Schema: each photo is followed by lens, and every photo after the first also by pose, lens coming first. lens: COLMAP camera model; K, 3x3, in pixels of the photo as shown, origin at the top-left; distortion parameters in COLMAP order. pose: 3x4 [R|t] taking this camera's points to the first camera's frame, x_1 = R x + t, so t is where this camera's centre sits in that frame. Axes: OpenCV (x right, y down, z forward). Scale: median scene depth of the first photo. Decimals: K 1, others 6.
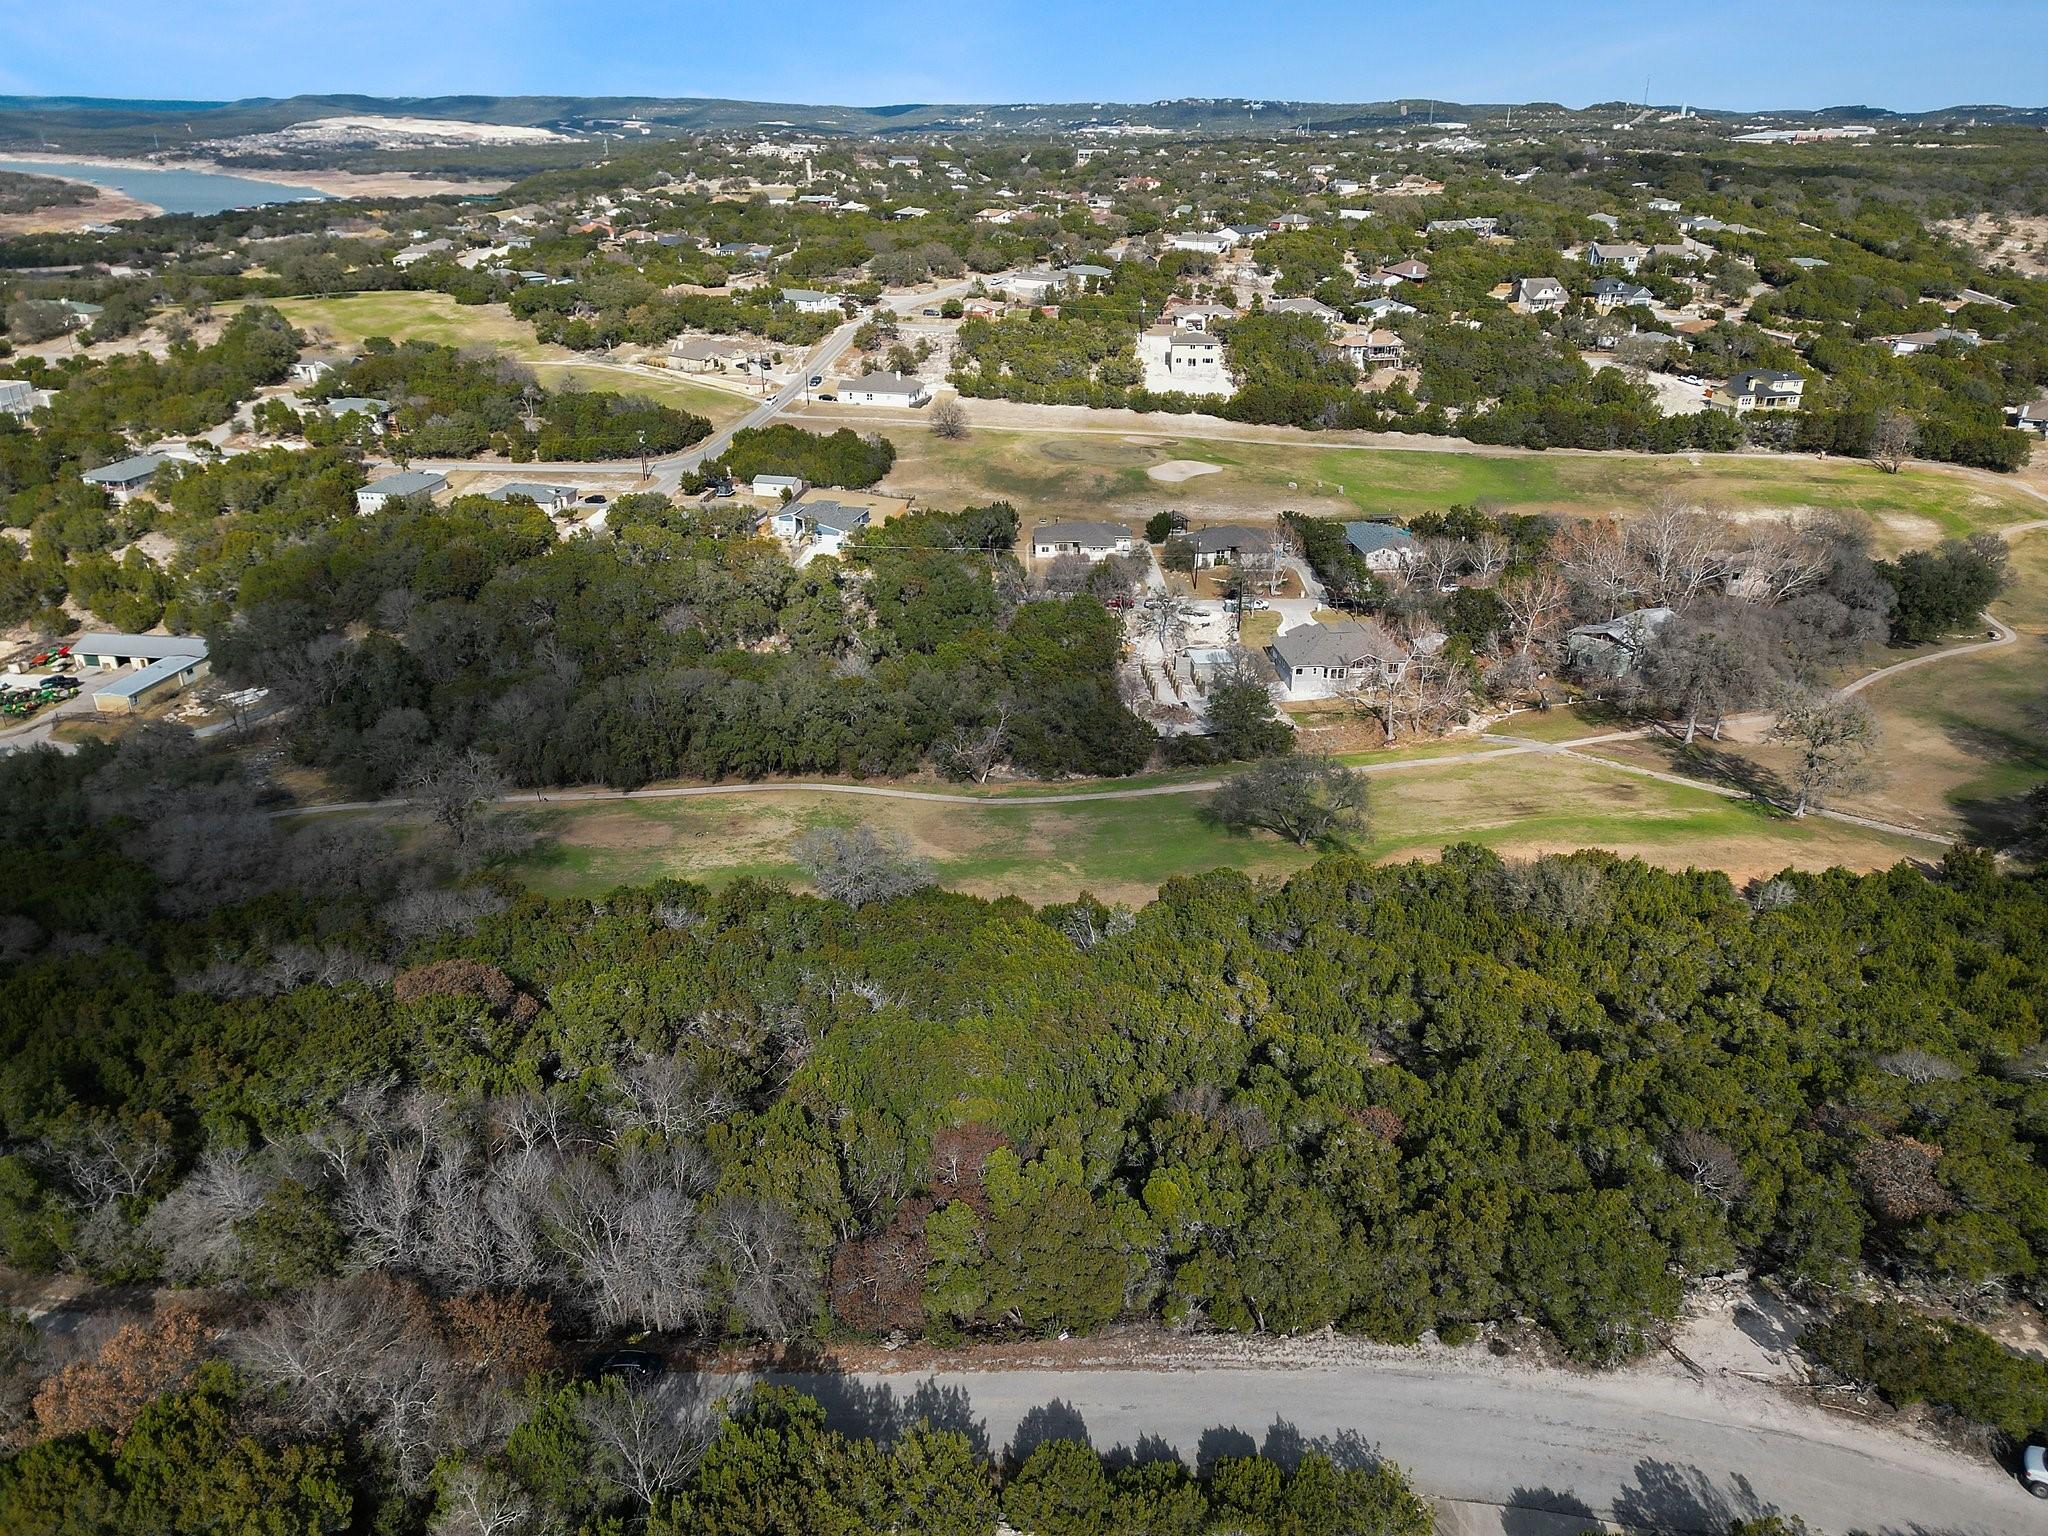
lens RADIAL K [[1426.8, 0, 1028.4], [0, 1426.8, 770.5], [0, 0, 1]] dist [0.078812, -0.076125]
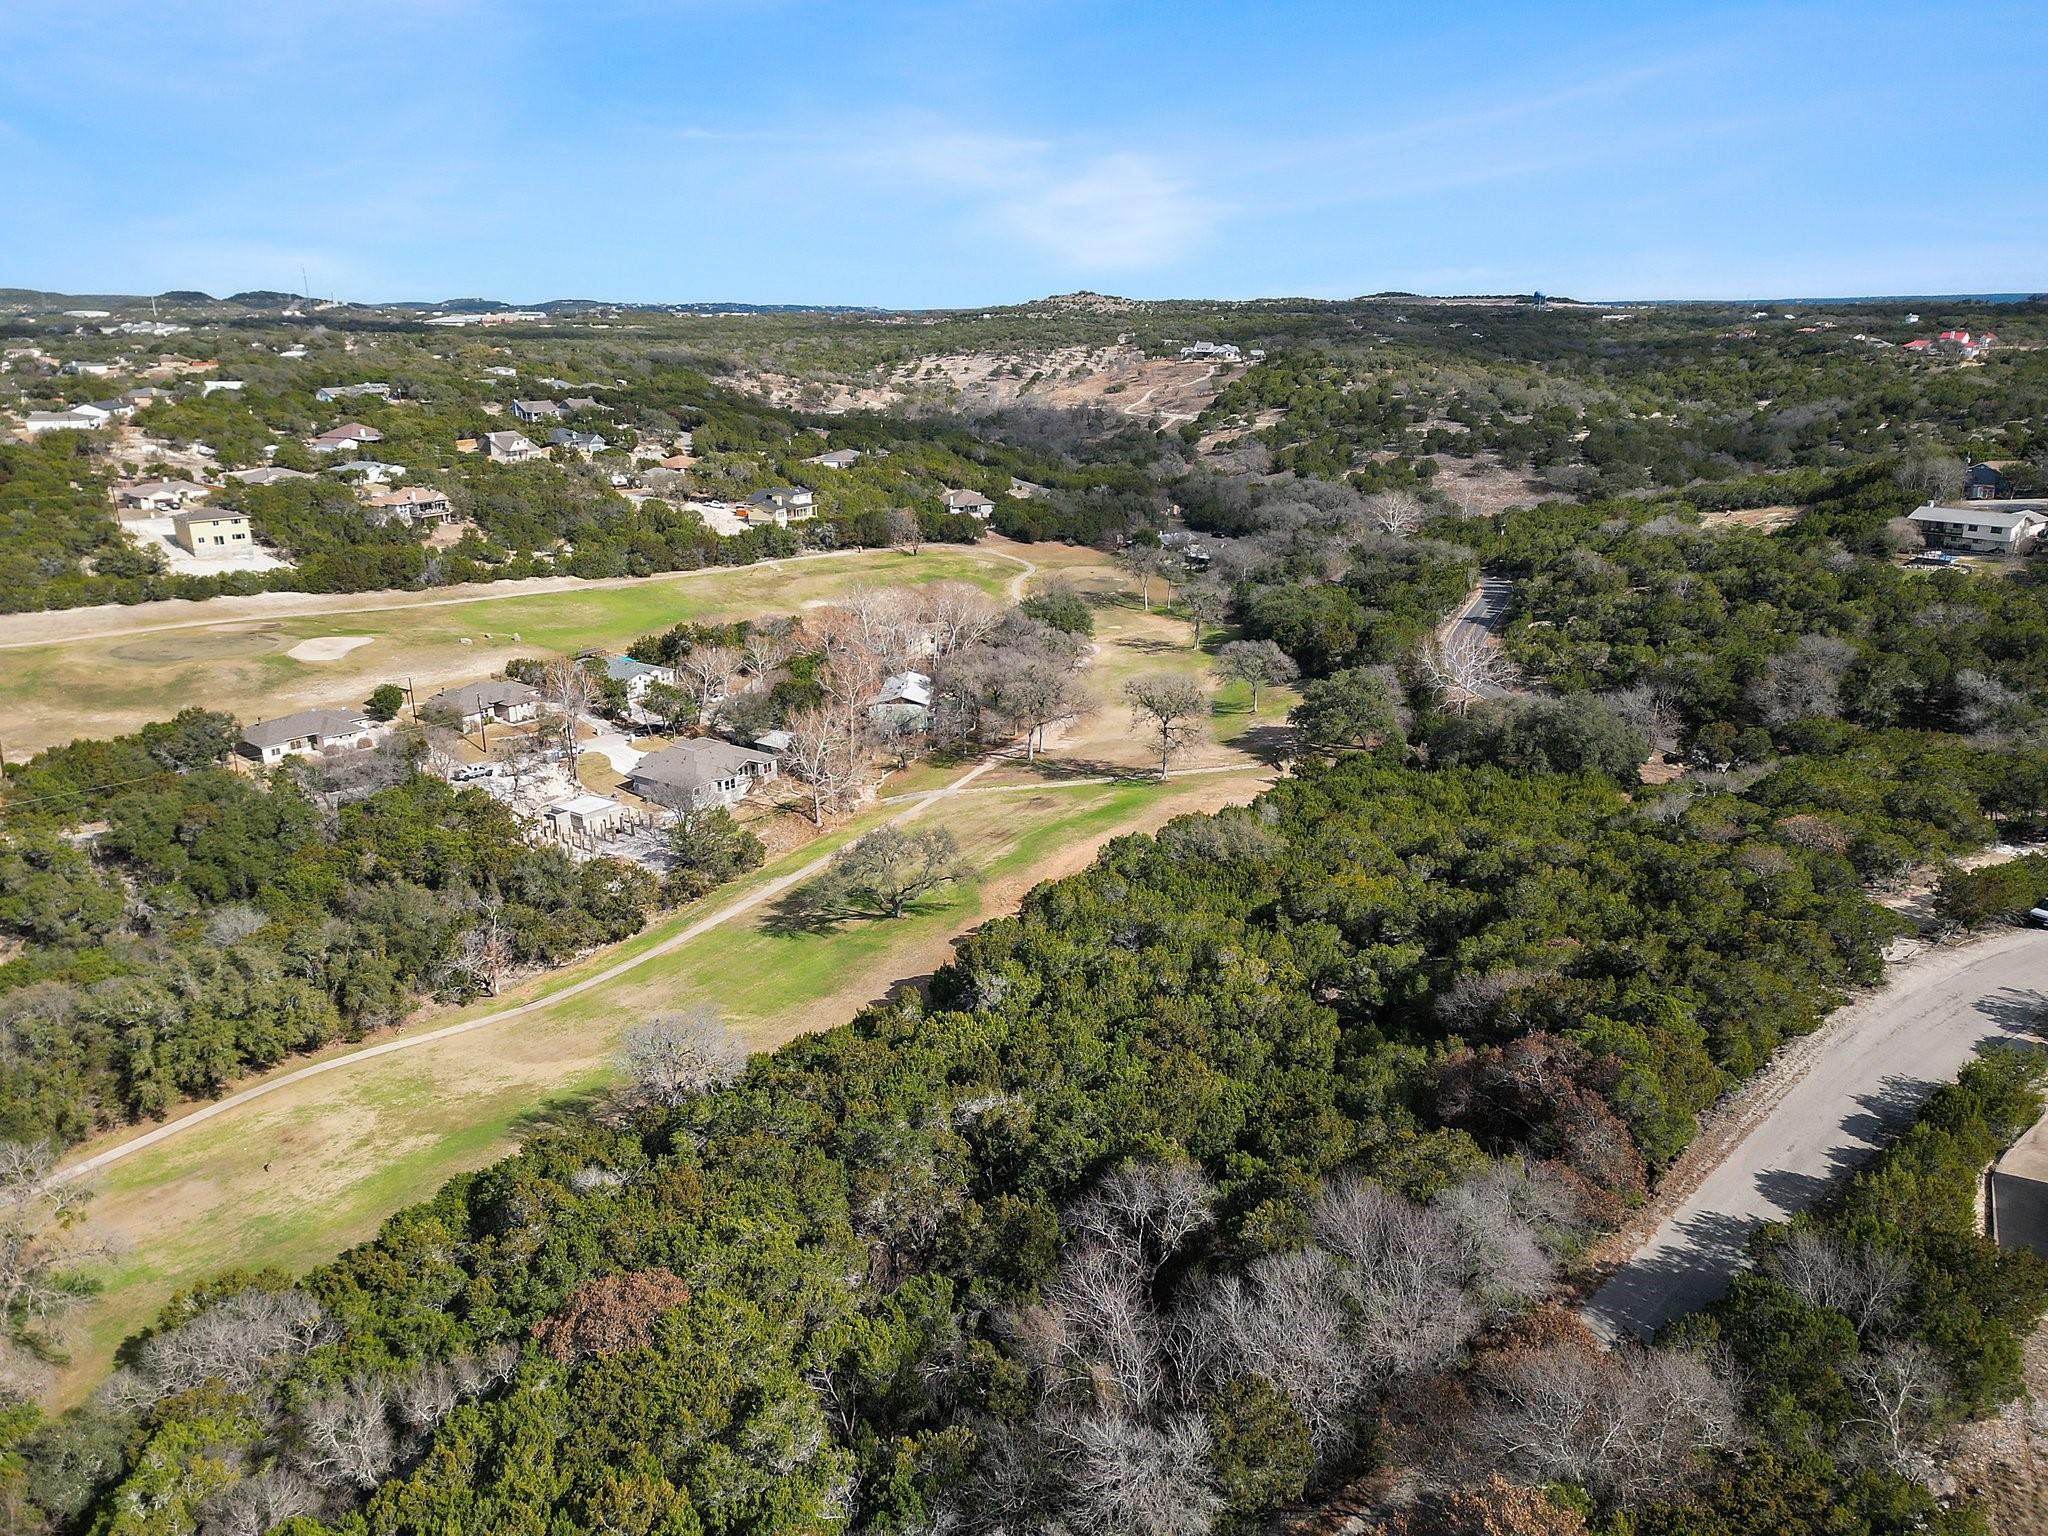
lens RADIAL K [[1445.0, 0, 1029.7], [0, 1445.0, 784.1], [0, 0, 1]] dist [0.100672, -0.117420]
pose [[0.666822, -0.240634, 0.705297, -0.246937], [0.317821, 0.947874, 0.022914, -0.017501], [-0.674046, 0.208879, 0.708542, 0.103800]]
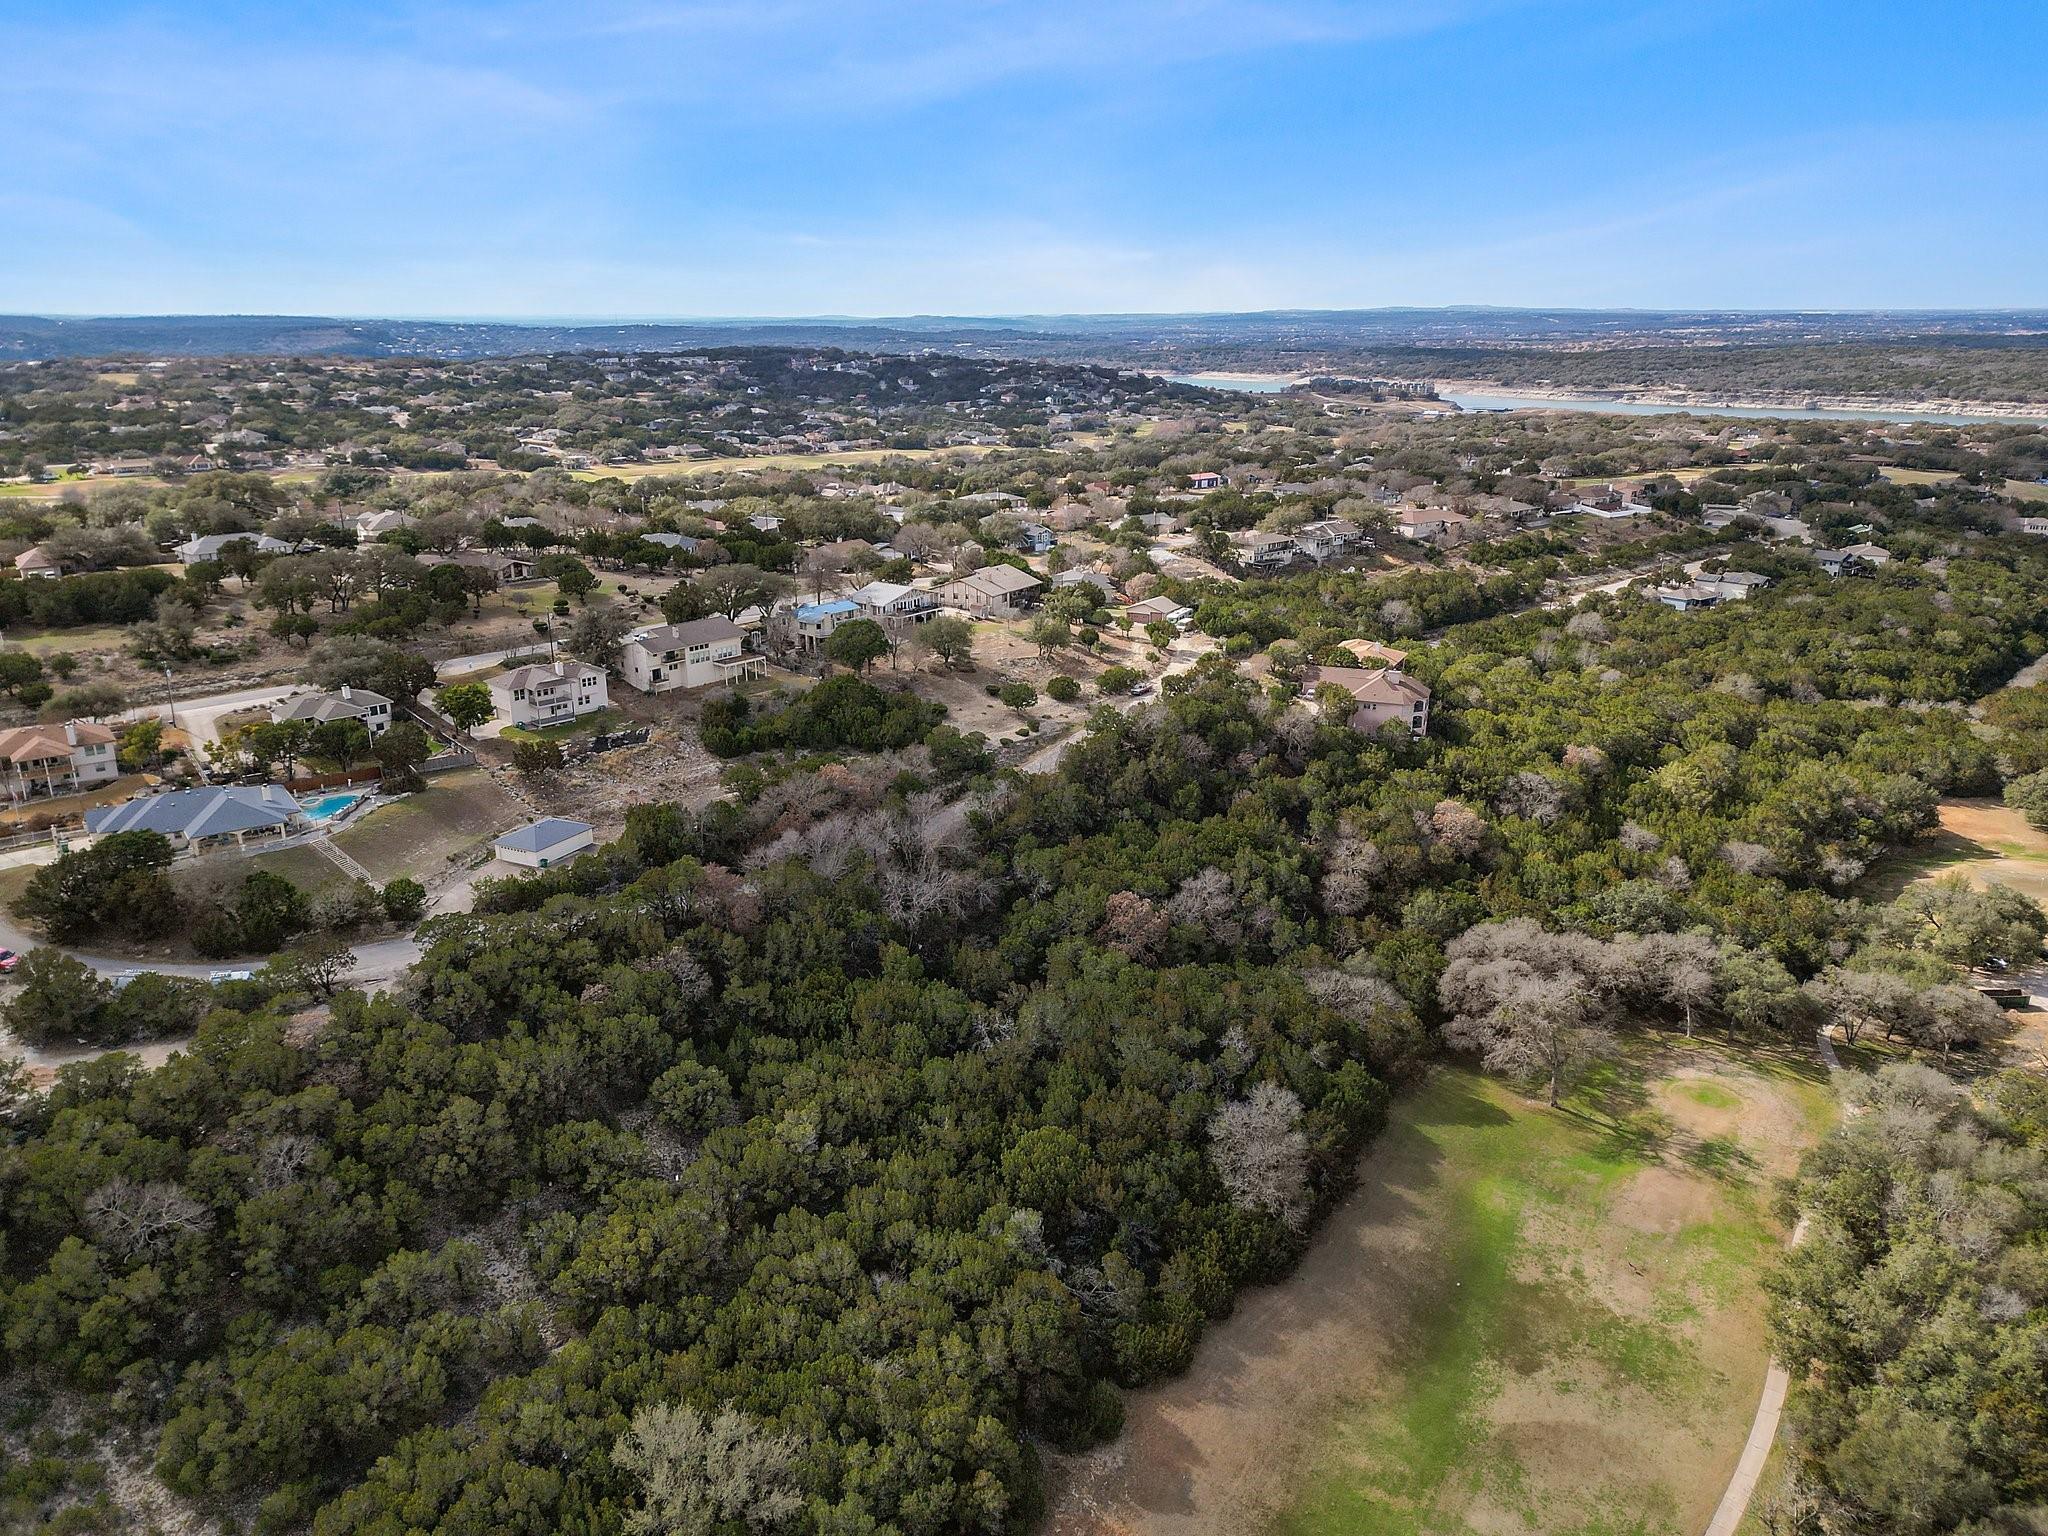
lens RADIAL K [[1426.8, 0, 1028.4], [0, 1426.8, 770.5], [0, 0, 1]] dist [0.078812, -0.076125]
pose [[-0.596832, 0.240855, -0.765363, 0.319758], [-0.328430, 0.796977, 0.506914, -0.277705], [0.732069, 0.553910, -0.396557, 0.516298]]
